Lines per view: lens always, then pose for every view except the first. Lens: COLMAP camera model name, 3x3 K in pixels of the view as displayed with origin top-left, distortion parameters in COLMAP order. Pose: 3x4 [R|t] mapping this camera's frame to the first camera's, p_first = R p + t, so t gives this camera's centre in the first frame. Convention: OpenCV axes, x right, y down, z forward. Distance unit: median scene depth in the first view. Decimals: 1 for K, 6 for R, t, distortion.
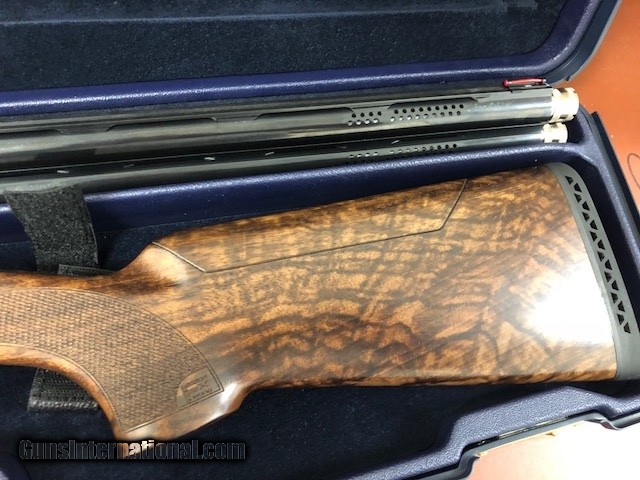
lens RADIAL K [[516.4, 0, 320.0], [0, 516.4, 240.0], [0, 0, 1]] dist [0.010070, 0.013489]
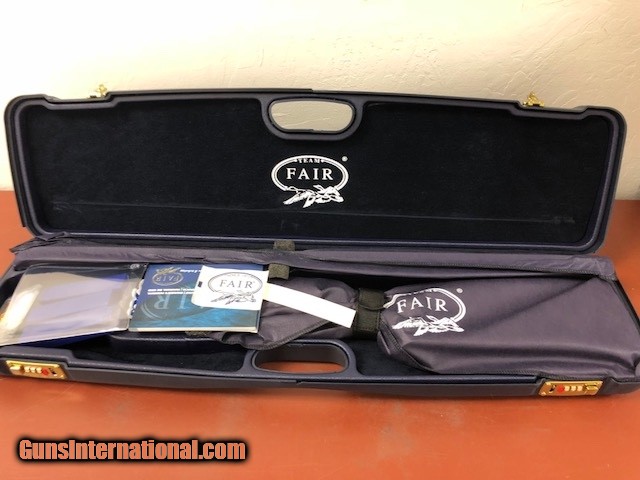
lens RADIAL K [[523.6, 0, 320.0], [0, 523.6, 240.0], [0, 0, 1]] dist [0.005737, 0.004539]
pose [[0.964629, 0.040885, -0.260422, -0.062526], [-0.163718, 0.867196, -0.470284, 0.985802], [0.206609, 0.496285, 0.843216, -1.261436]]
